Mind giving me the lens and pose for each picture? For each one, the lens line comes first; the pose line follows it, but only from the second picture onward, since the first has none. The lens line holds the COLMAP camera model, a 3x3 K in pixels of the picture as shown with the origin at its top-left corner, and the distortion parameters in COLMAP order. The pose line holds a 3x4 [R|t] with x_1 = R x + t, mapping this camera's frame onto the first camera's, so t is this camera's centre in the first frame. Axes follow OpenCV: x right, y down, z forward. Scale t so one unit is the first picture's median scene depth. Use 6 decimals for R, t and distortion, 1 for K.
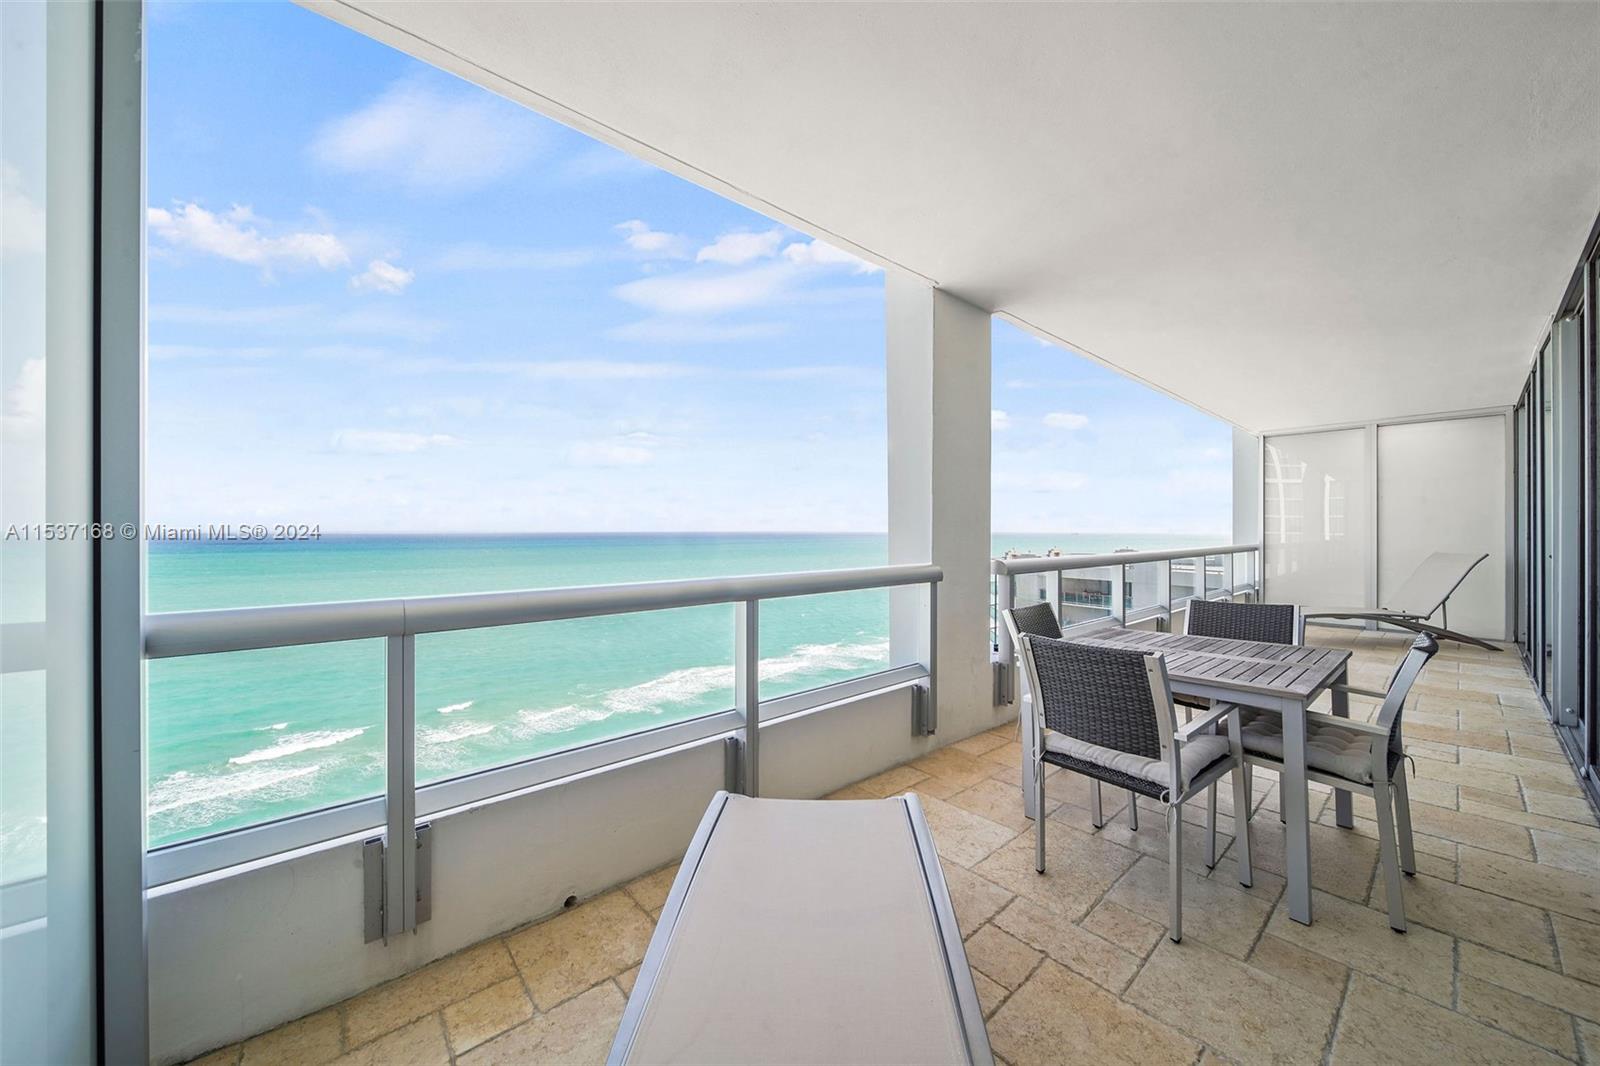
lens RADIAL K [[571.6, 0, 796.3], [0, 571.6, 530.7], [0, 0, 1]] dist [-0.000963, -0.000229]
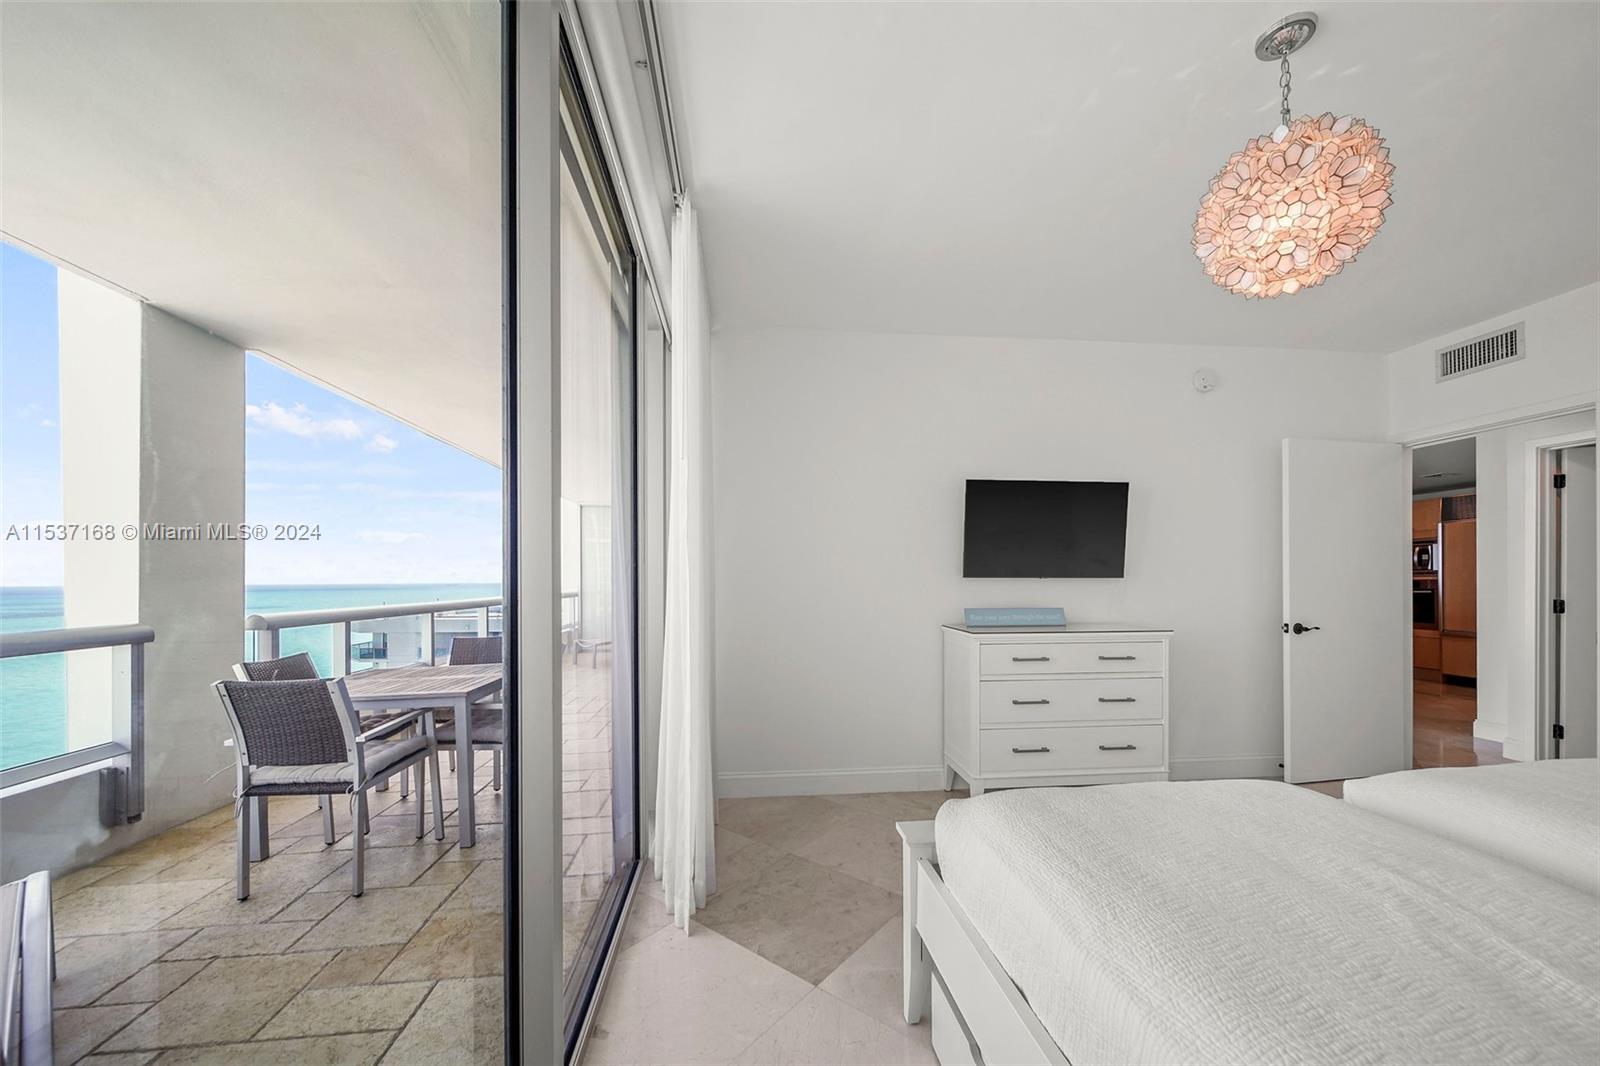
lens RADIAL K [[585.0, 0, 801.5], [0, 585.0, 579.3], [0, 0, 1]] dist [-0.001004, -0.000240]
pose [[0.556927, -0.004165, 0.830551, 0.095385], [0.006776, 0.999977, 0.000471, -0.001497], [-0.830534, 0.005365, 0.556942, -0.471731]]
